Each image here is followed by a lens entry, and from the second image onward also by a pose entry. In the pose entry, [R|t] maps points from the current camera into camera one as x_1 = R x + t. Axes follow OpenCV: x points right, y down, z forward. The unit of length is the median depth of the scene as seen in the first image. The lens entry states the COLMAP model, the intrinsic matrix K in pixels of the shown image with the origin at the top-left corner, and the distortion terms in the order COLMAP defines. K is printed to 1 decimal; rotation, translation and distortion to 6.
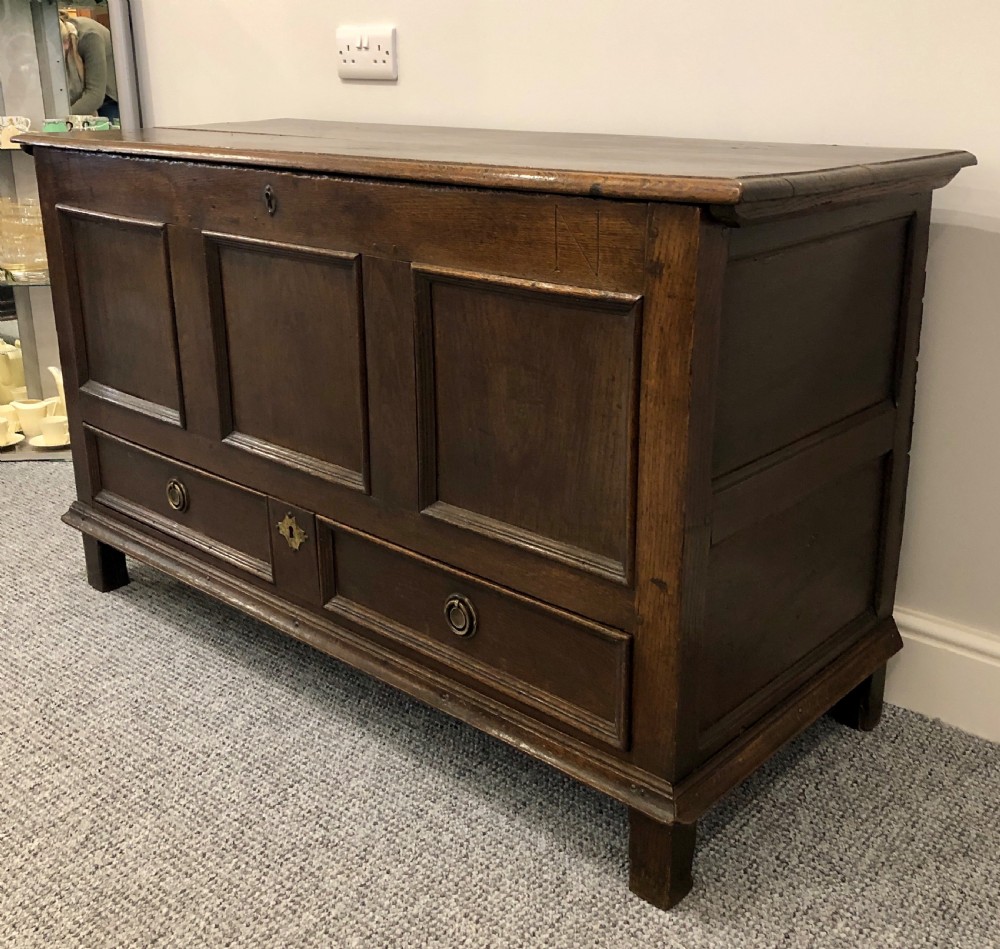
lens RADIAL K [[1174.5, 0, 532.3], [0, 1174.5, 433.2], [0, 0, 1]] dist [0.036596, 0.000000]
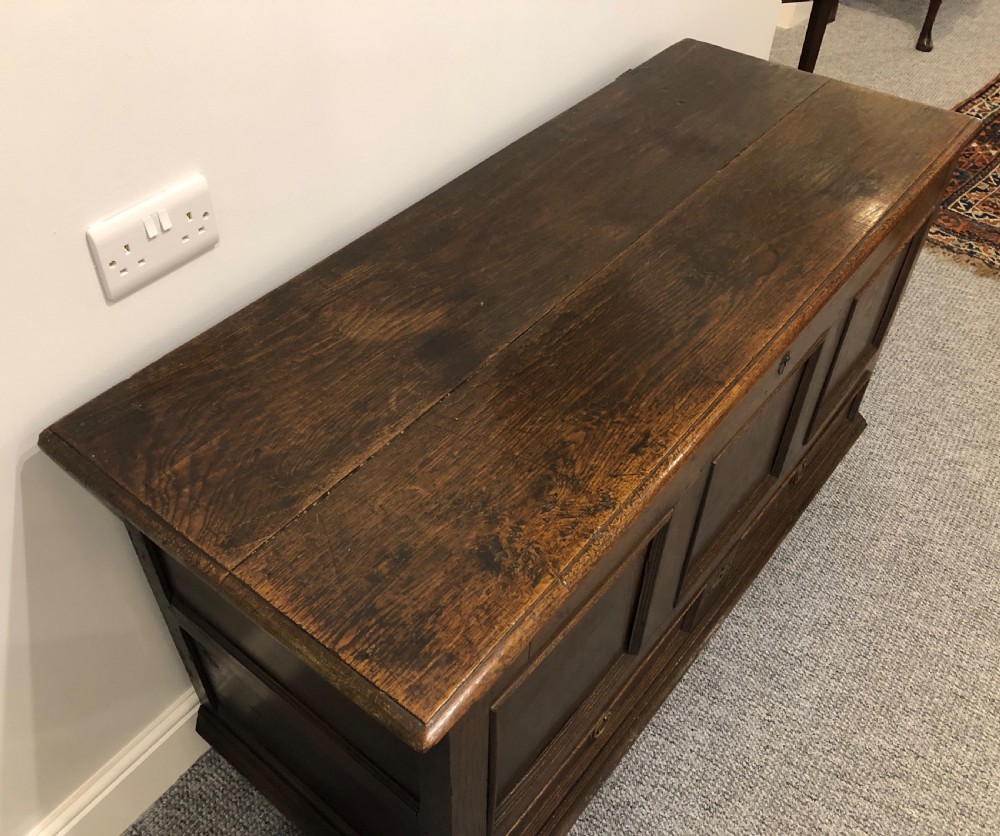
lens RADIAL K [[916.2, 0, 479.5], [0, 916.2, 404.6], [0, 0, 1]] dist [0.025783, 0.000000]
pose [[-0.046417, -0.686300, 0.725836, -0.836864], [0.293905, 0.685074, 0.666554, -0.801696], [-0.954707, 0.244267, 0.169908, 1.177148]]
